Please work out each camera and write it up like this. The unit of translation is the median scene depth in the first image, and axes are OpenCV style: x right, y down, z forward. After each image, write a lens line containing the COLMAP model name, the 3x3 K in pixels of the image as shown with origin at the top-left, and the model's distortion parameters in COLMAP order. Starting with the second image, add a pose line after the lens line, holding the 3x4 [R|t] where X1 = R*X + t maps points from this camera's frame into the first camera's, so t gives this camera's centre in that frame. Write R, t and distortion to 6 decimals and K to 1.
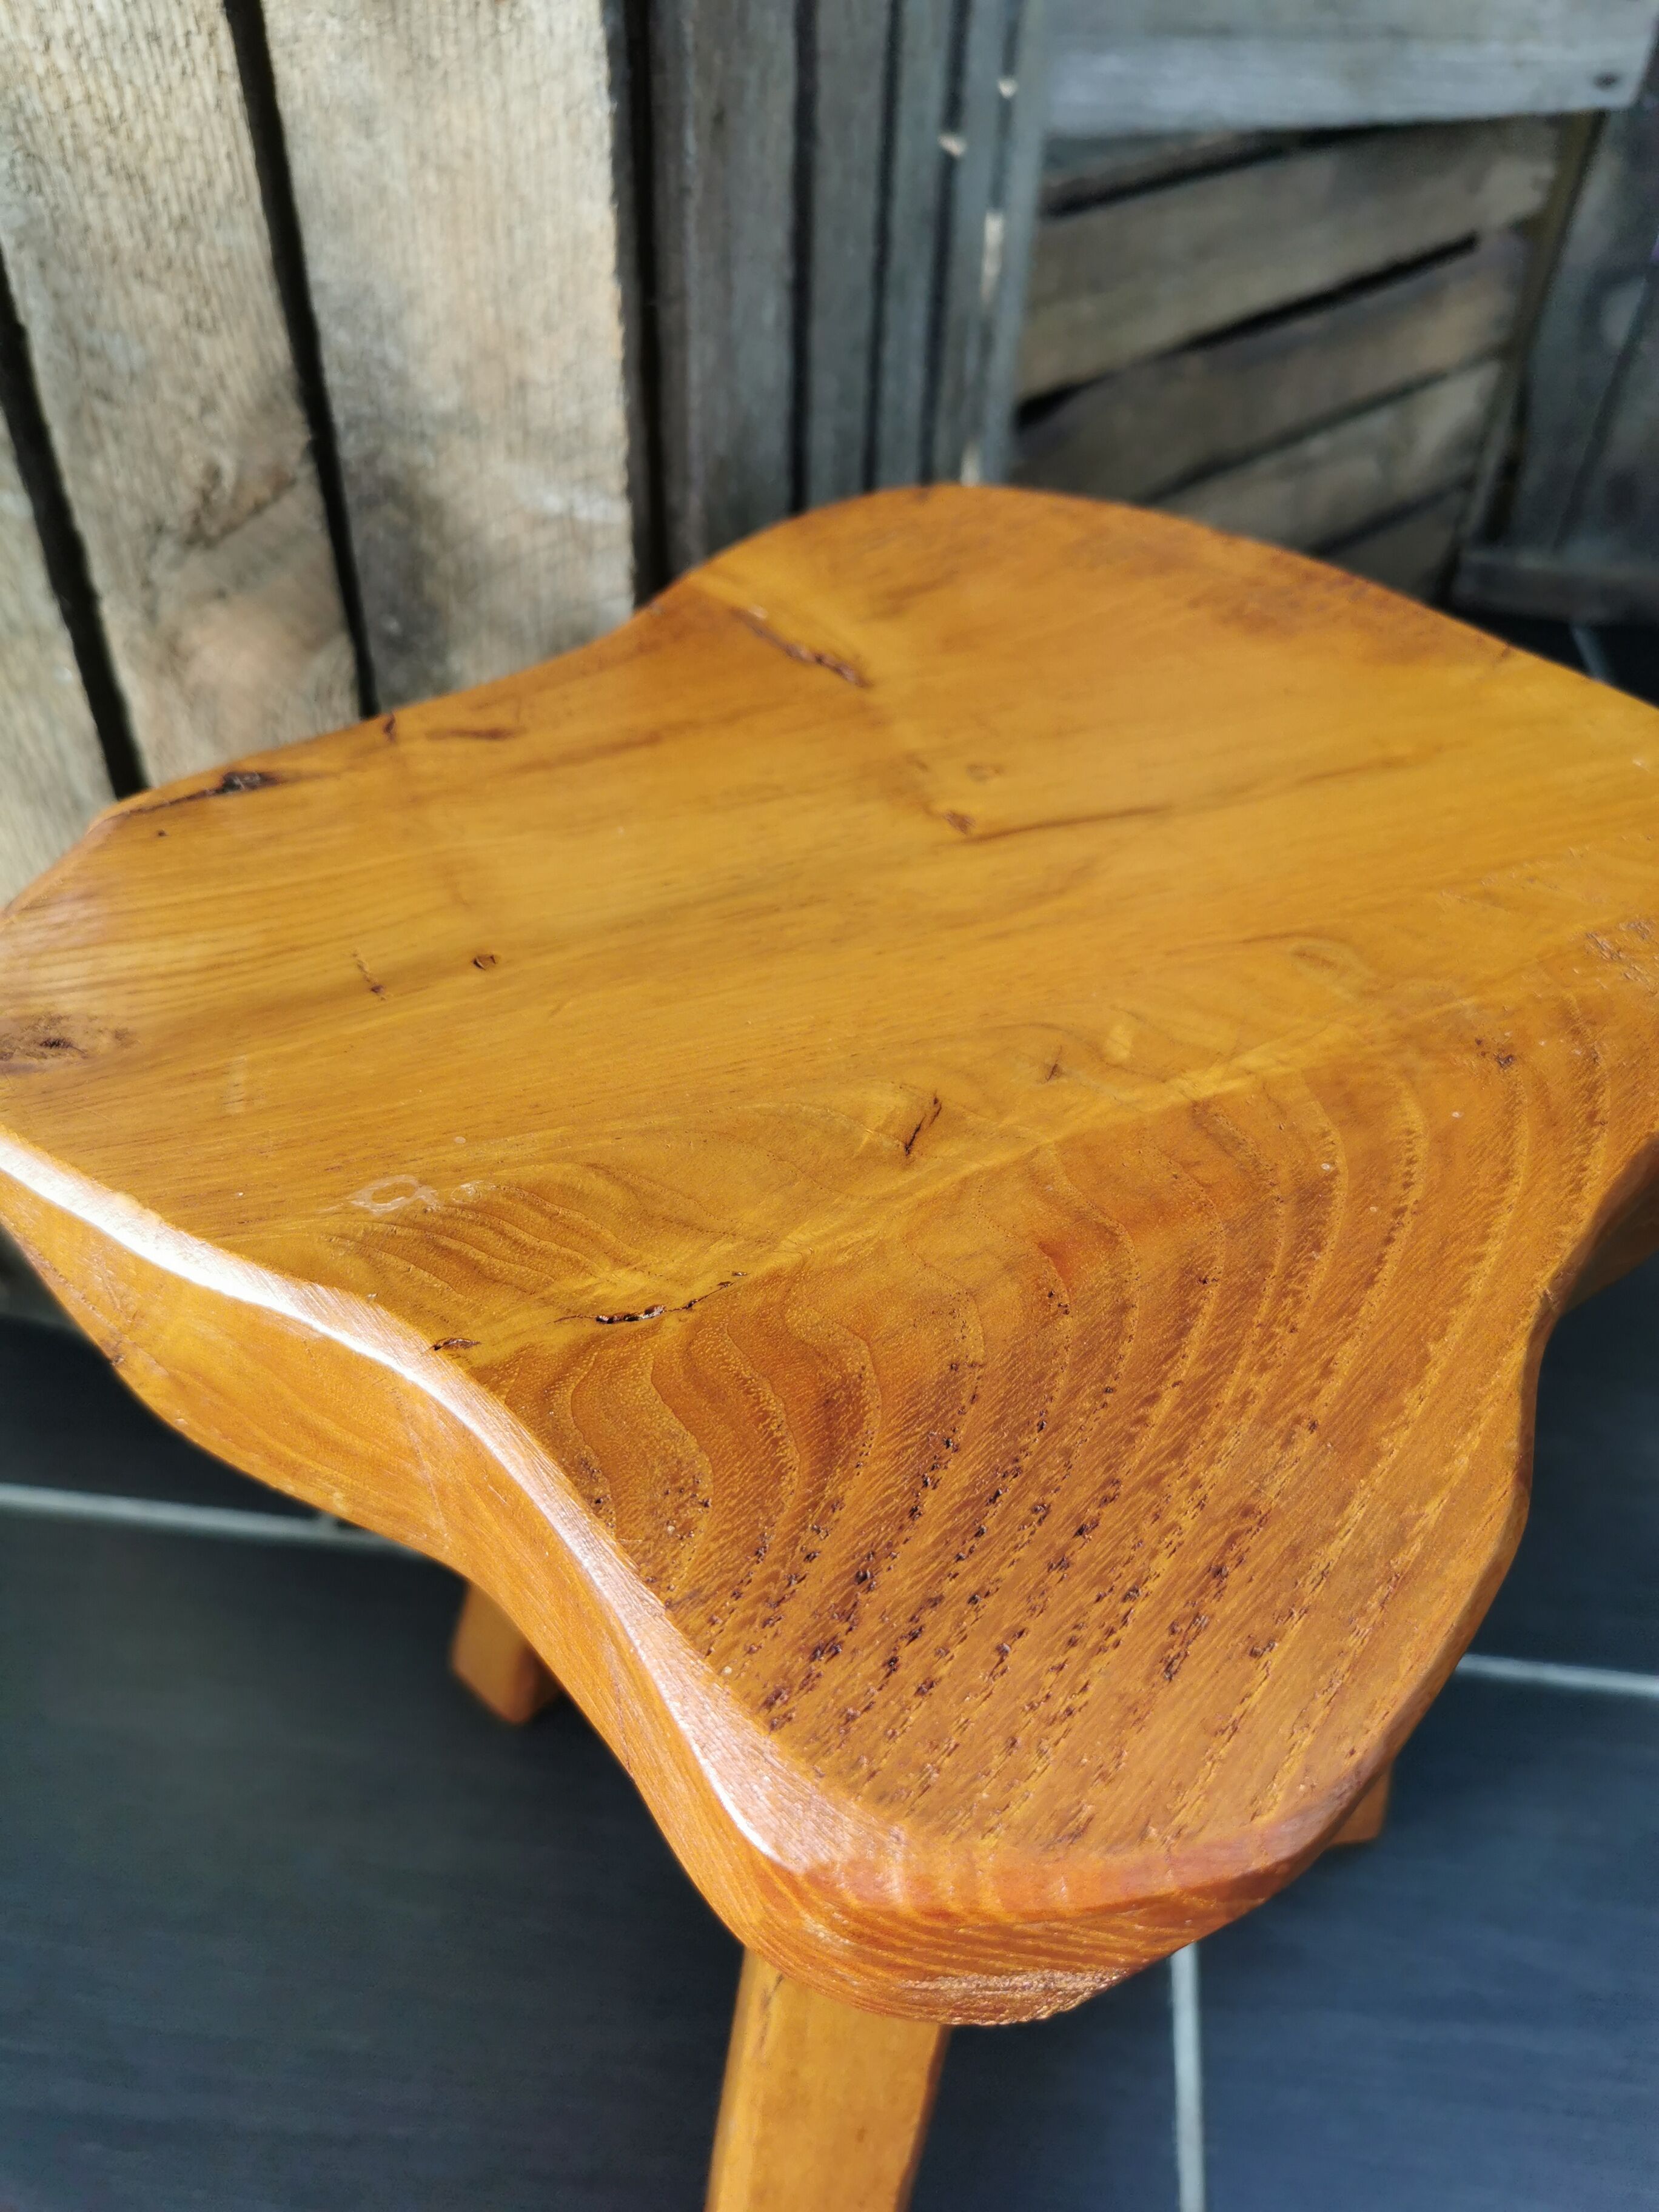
lens RADIAL K [[1787.5, 0, 829.5], [0, 1787.5, 1106.0], [0, 0, 1]] dist [-0.007631, 0.012044]
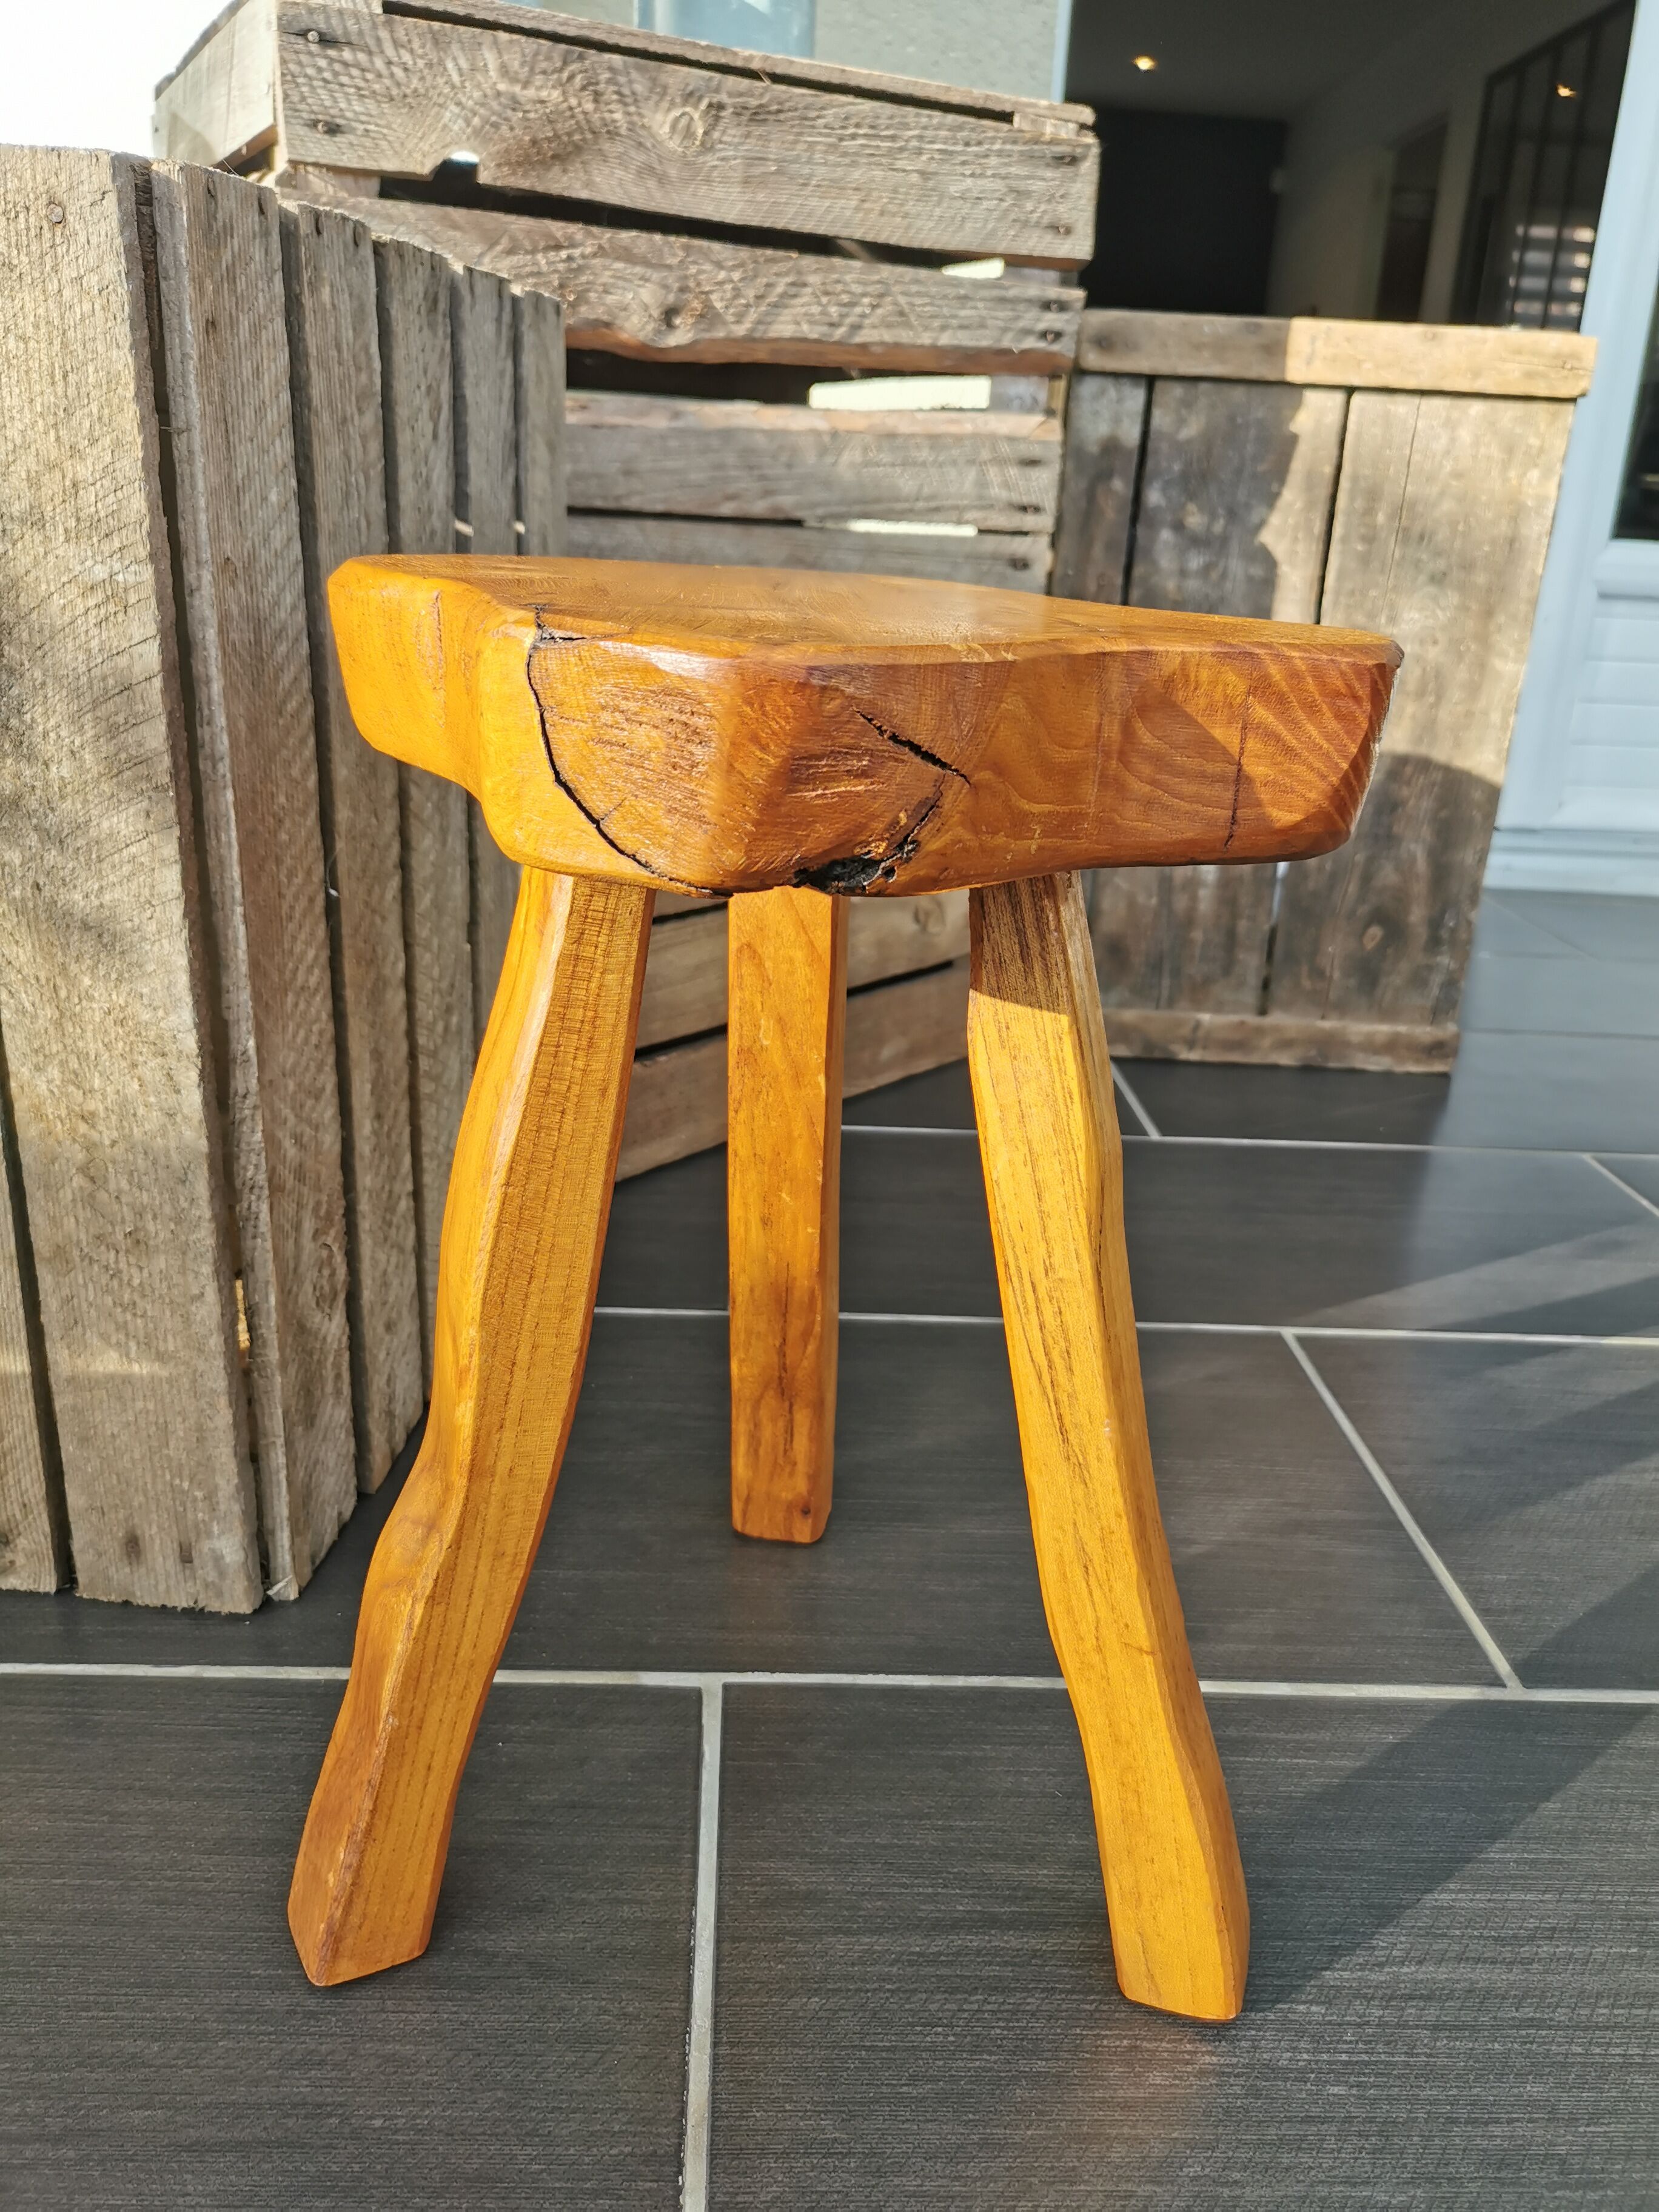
lens RADIAL K [[1768.0, 0, 829.5], [0, 1768.0, 1106.0], [0, 0, 1]] dist [0.030832, -0.013629]
pose [[0.990025, -0.038938, 0.135401, 0.219908], [0.090584, 0.911997, -0.400069, 0.694617], [-0.107908, 0.408344, 0.906428, -0.173821]]
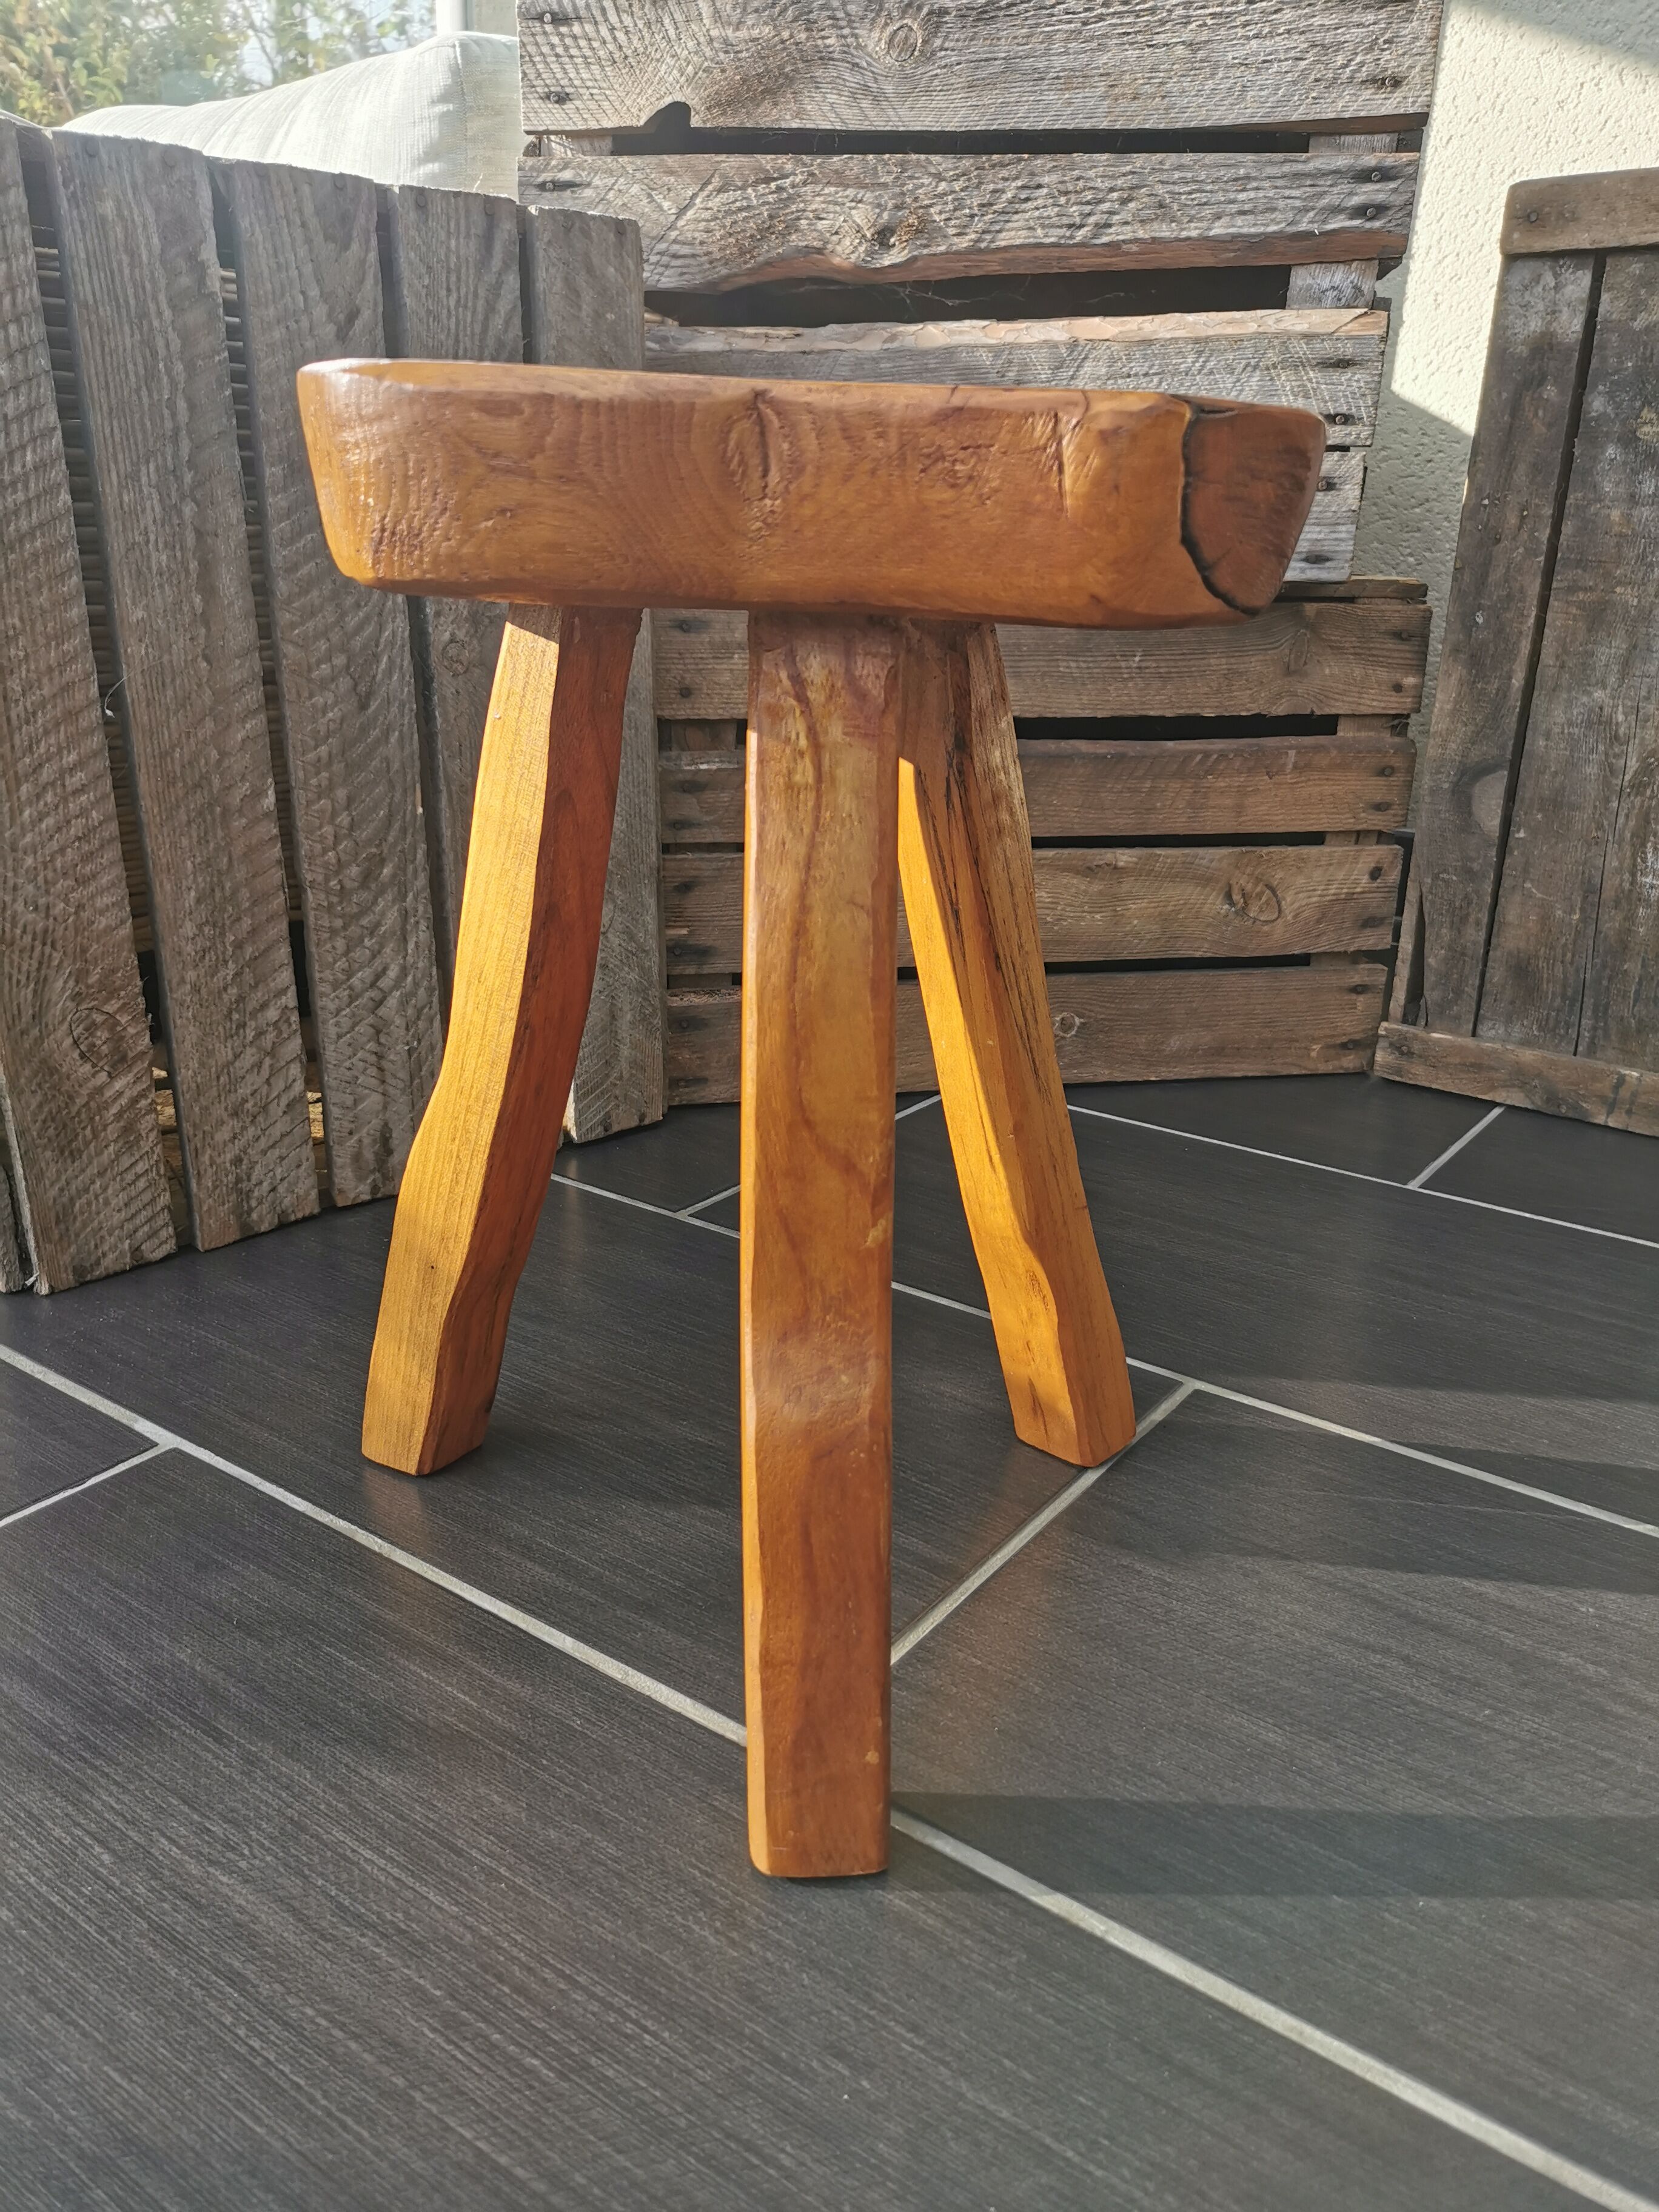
lens RADIAL K [[1768.0, 0, 829.5], [0, 1768.0, 1106.0], [0, 0, 1]] dist [0.030832, -0.013629]
pose [[0.863620, 0.140839, -0.484072, 1.855765], [-0.335805, 0.876879, -0.343975, 0.597114], [0.376027, 0.459617, 0.804584, 0.236106]]
